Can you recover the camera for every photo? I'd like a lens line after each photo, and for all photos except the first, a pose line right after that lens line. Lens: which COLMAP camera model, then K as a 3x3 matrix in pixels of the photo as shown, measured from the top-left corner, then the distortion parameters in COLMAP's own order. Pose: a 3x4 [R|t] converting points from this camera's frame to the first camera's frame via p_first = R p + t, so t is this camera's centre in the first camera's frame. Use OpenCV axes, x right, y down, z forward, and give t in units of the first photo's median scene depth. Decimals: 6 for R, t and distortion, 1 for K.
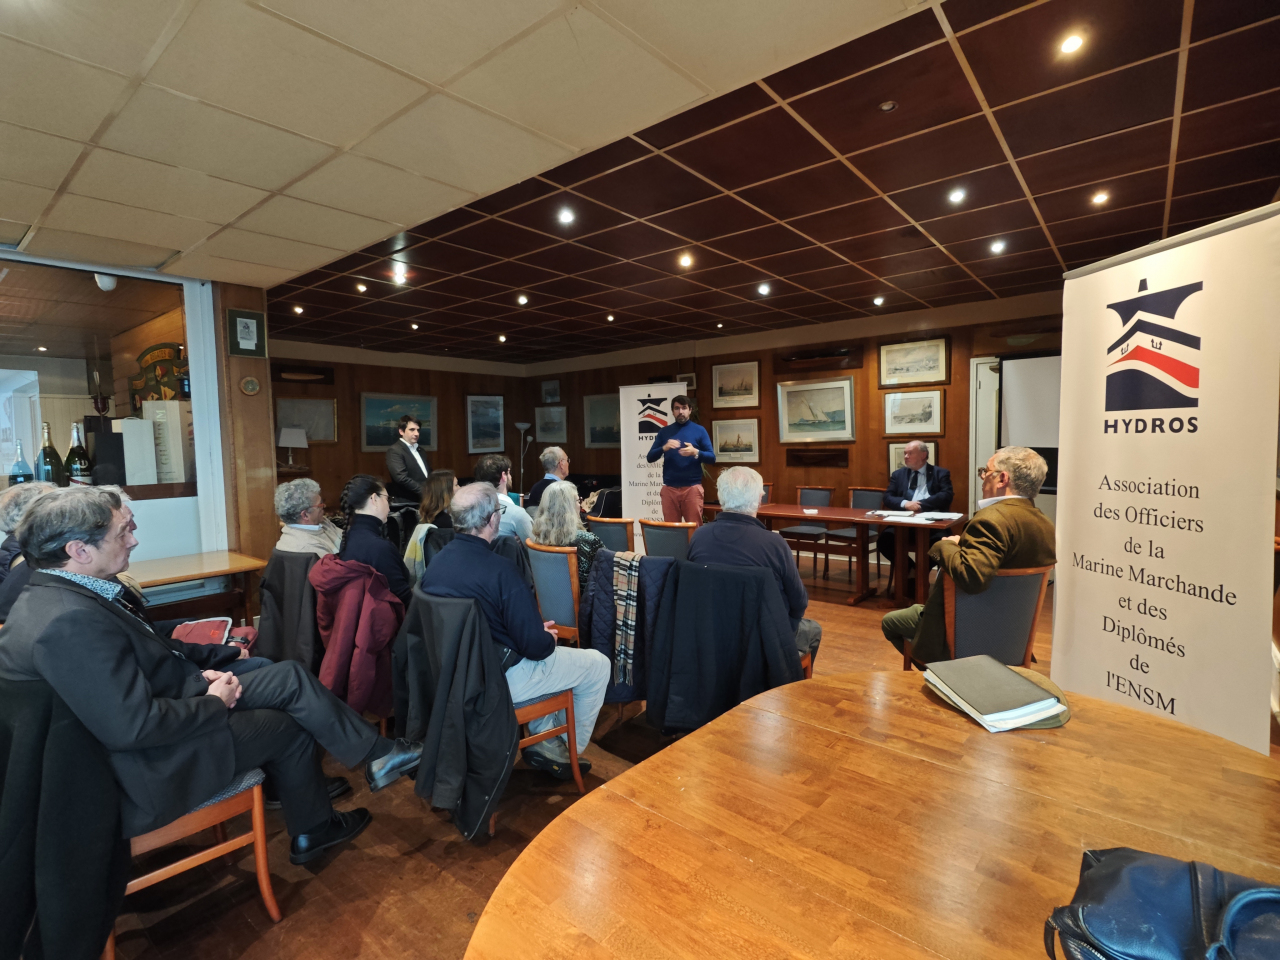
lens RADIAL K [[631.6, 0, 644.6], [0, 631.6, 480.5], [0, 0, 1]] dist [-0.016789, 0.004694]
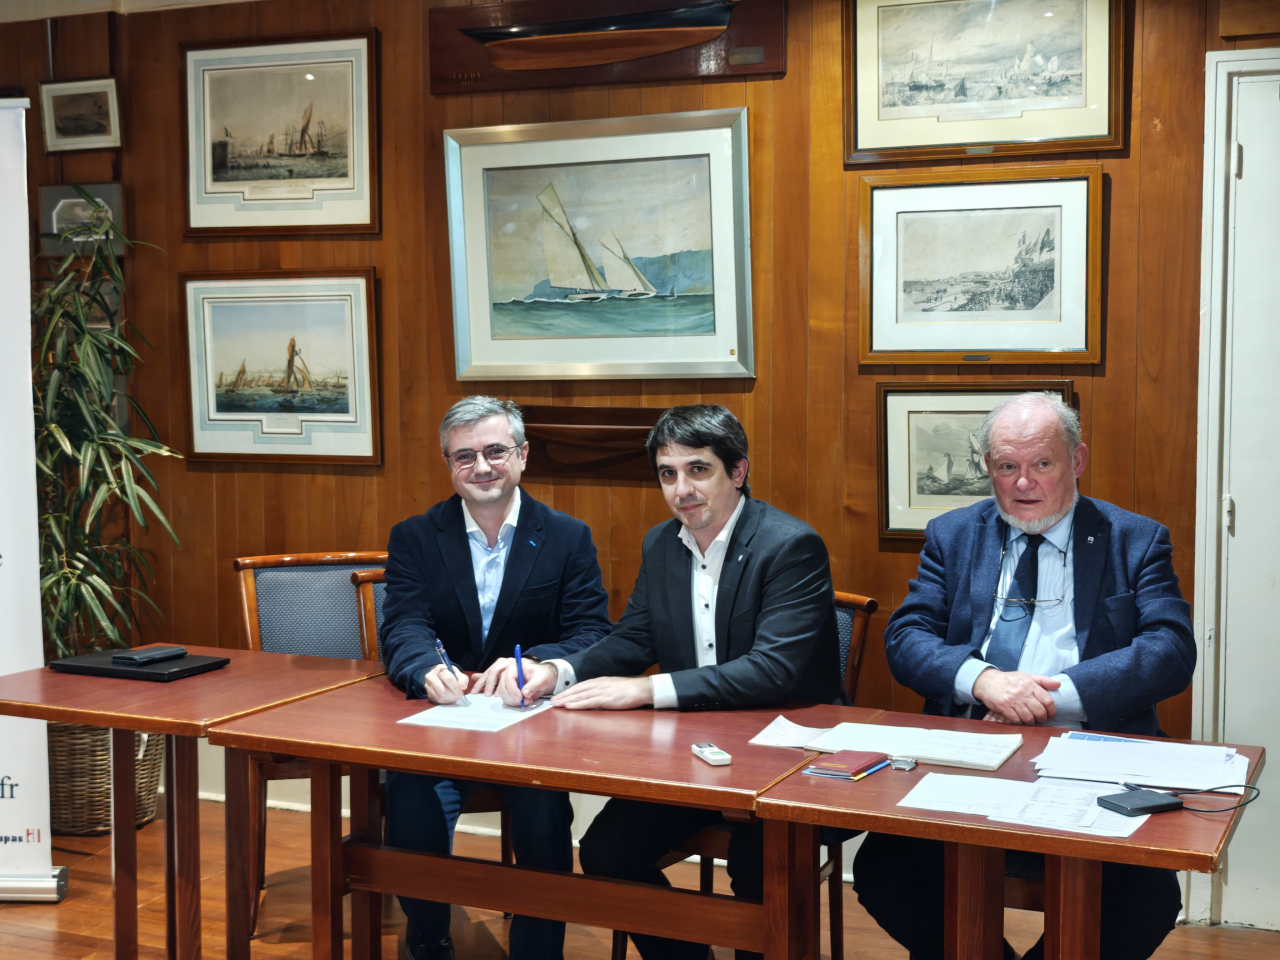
lens RADIAL K [[1727.6, 0, 635.6], [0, 1727.6, 471.4], [0, 0, 1]] dist [0.018634, 0.000000]
pose [[0.966192, 0.001502, 0.257821, 0.173955], [-0.003925, 0.999953, 0.008883, -0.048193], [-0.257795, -0.009595, 0.966152, 0.538636]]
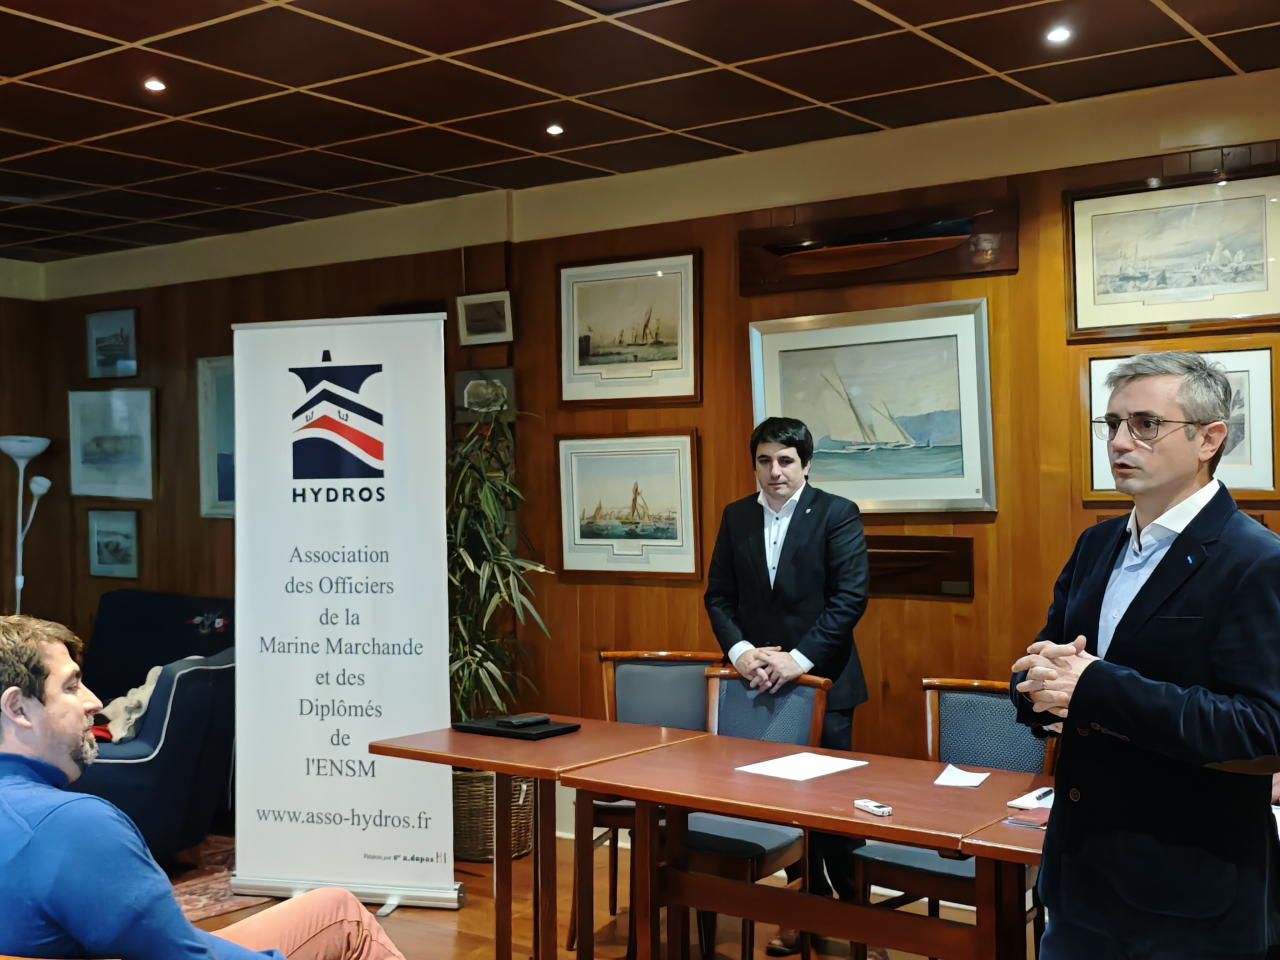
lens RADIAL K [[1458.5, 0, 644.7], [0, 1458.5, 478.9], [0, 0, 1]] dist [0.048144, 0.000000]
pose [[0.998537, 0.010947, 0.052944, 0.188734], [-0.007671, 0.998067, -0.061679, -0.050302], [-0.053517, 0.061183, 0.996691, 0.446650]]
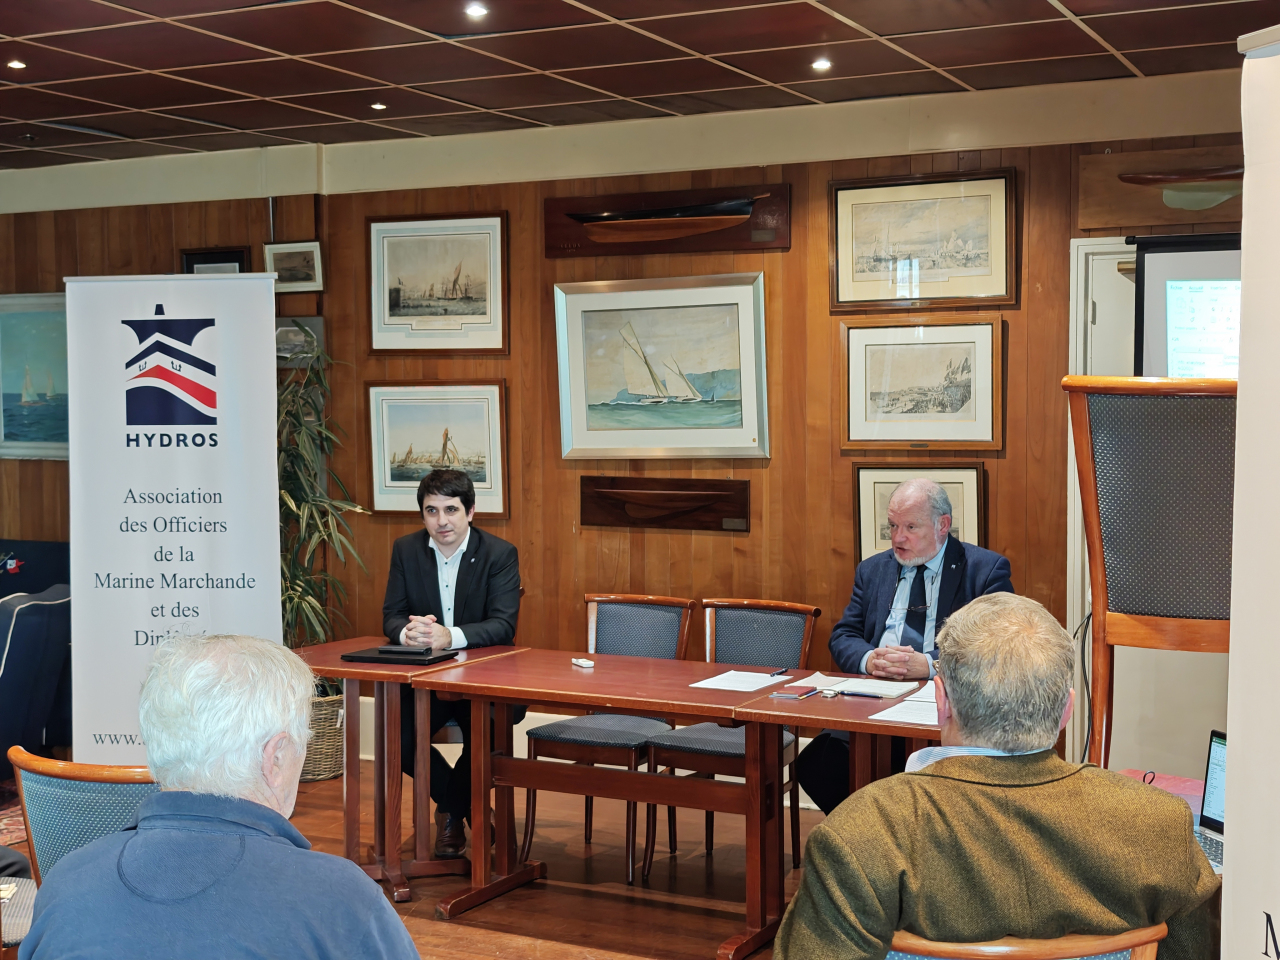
lens RADIAL K [[1727.6, 0, 675.5], [0, 1727.6, 494.8], [0, 0, 1]] dist [0.018634, 0.000000]
pose [[0.975331, 0.007344, 0.220625, 0.107268], [-0.005124, 0.999930, -0.010633, -0.047871], [-0.220688, 0.009240, 0.975301, 0.115823]]
